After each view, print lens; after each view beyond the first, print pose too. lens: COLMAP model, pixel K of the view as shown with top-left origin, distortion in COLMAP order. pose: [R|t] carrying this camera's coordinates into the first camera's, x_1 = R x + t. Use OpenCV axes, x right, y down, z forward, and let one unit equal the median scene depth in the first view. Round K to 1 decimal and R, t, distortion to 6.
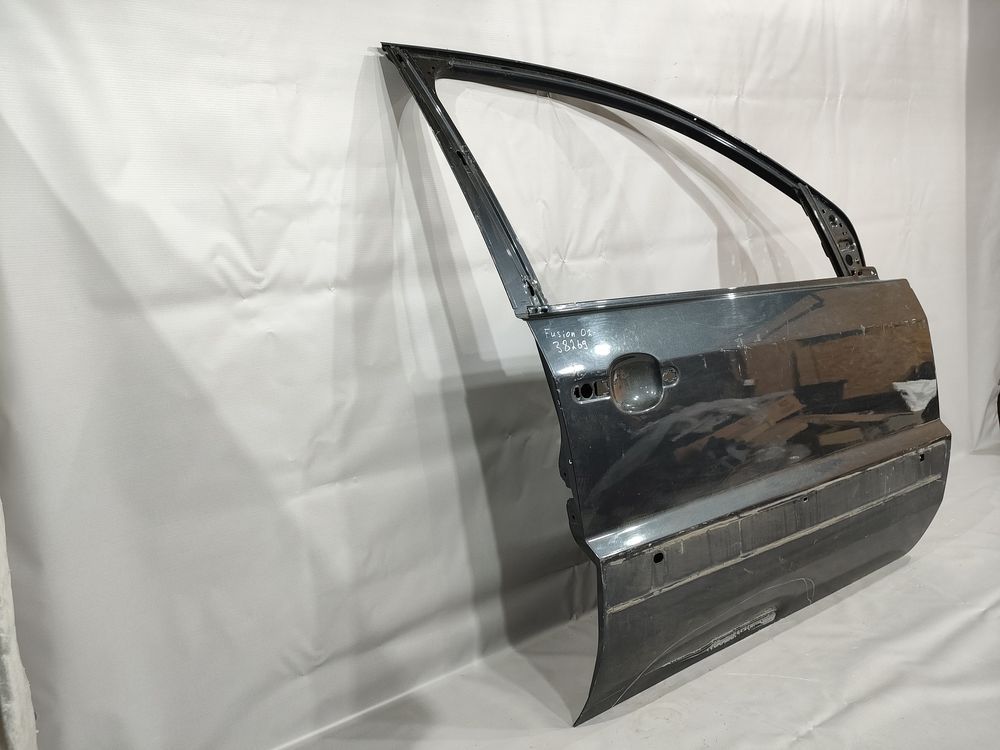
lens RADIAL K [[721.7, 0, 500.0], [0, 721.7, 375.0], [0, 0, 1]] dist [0.052639, -0.051594]
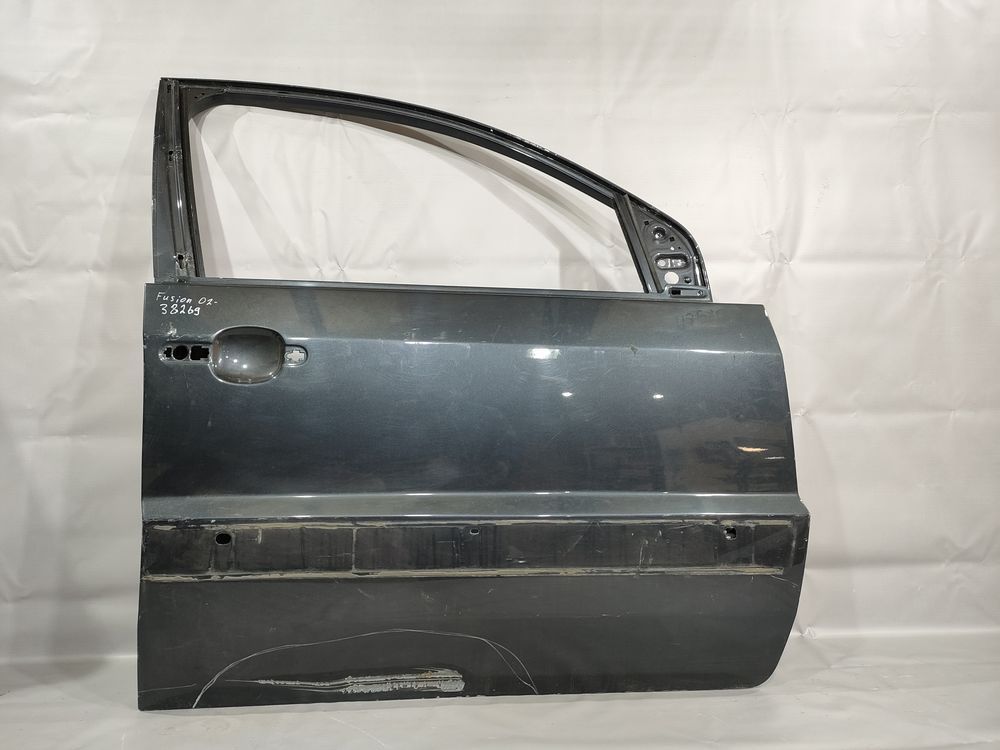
lens RADIAL K [[721.7, 0, 500.0], [0, 721.7, 375.0], [0, 0, 1]] dist [0.052639, -0.051594]
pose [[0.876773, 0.052974, -0.477978, 0.917547], [-0.143371, 0.977511, -0.154653, 0.133767], [0.459036, 0.204123, 0.864650, 0.298856]]
